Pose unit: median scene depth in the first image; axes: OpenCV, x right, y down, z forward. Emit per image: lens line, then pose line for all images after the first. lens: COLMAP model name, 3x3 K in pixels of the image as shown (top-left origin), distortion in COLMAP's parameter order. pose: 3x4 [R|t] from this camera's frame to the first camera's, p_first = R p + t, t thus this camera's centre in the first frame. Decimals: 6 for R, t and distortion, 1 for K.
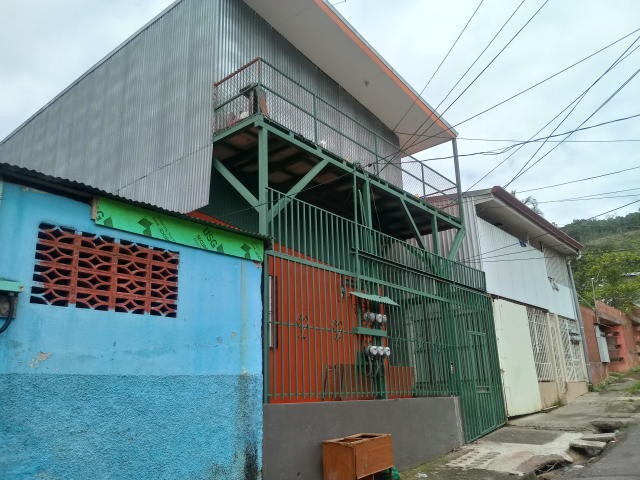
lens RADIAL K [[524.2, 0, 320.0], [0, 524.2, 240.0], [0, 0, 1]] dist [-0.000730, 0.003768]
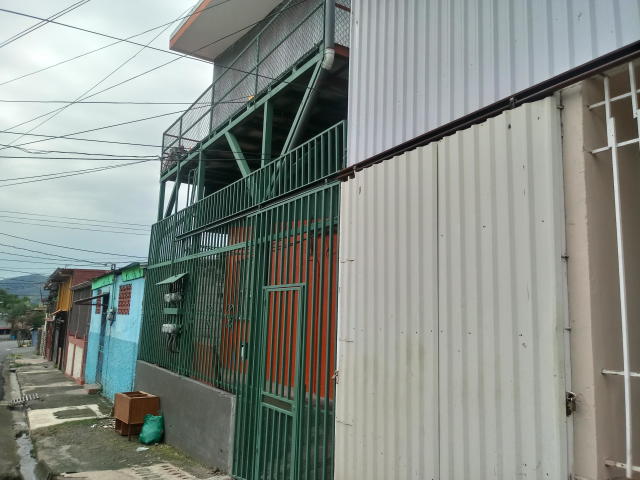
lens RADIAL K [[524.2, 0, 320.0], [0, 524.2, 240.0], [0, 0, 1]] dist [-0.000730, 0.003768]
pose [[-0.328951, -0.093238, -0.939733, 0.858846], [0.277225, 0.941735, -0.190479, 0.275462], [0.902739, -0.323176, -0.283937, 1.369484]]
